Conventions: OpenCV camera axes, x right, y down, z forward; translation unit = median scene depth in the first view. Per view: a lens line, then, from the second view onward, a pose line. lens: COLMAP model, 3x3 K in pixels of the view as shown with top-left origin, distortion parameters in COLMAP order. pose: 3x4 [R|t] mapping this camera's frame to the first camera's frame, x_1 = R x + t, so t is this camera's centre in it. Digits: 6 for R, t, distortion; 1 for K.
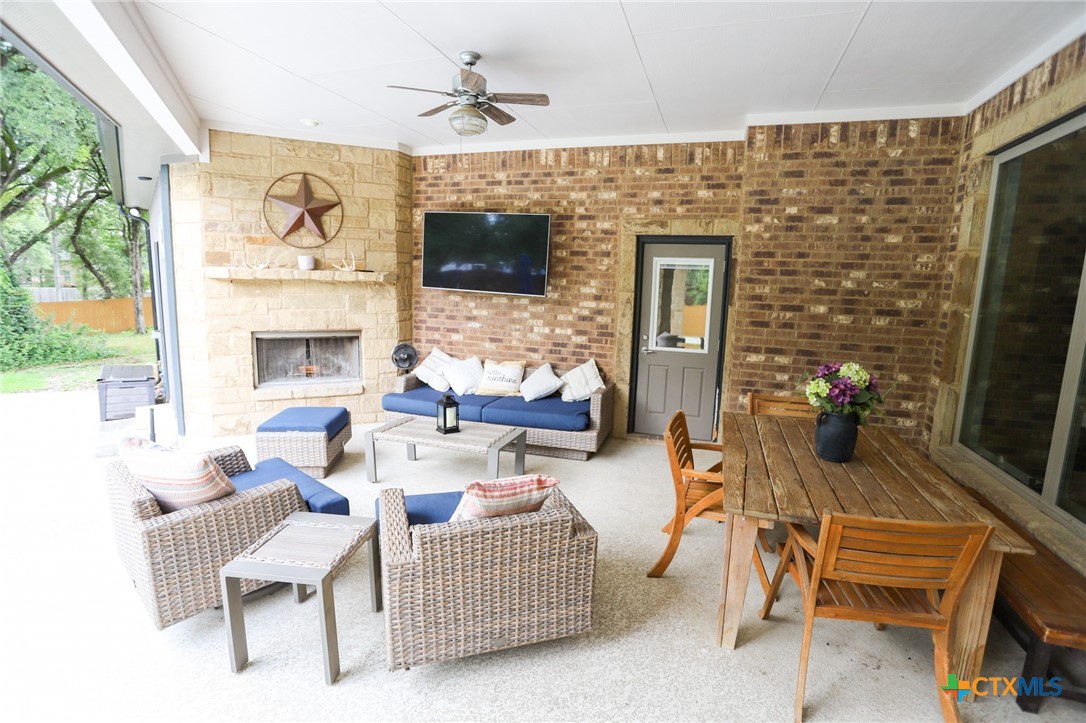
lens RADIAL K [[527.4, 0, 541.3], [0, 527.4, 361.4], [0, 0, 1]] dist [-0.051878, 0.014766]
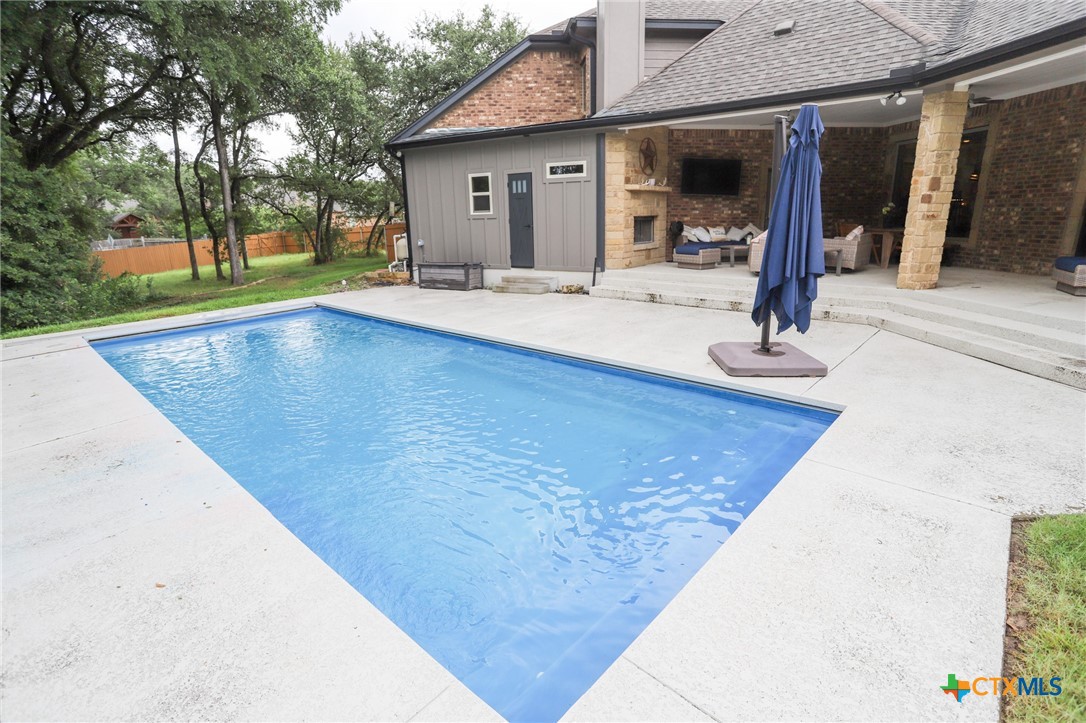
lens RADIAL K [[527.4, 0, 542.2], [0, 527.4, 362.8], [0, 0, 1]] dist [-0.051878, 0.014766]
pose [[0.916473, -0.154168, 0.369201, -1.833409], [0.109309, 0.984154, 0.139616, 0.196143], [-0.384875, -0.087597, 0.918803, -0.887290]]
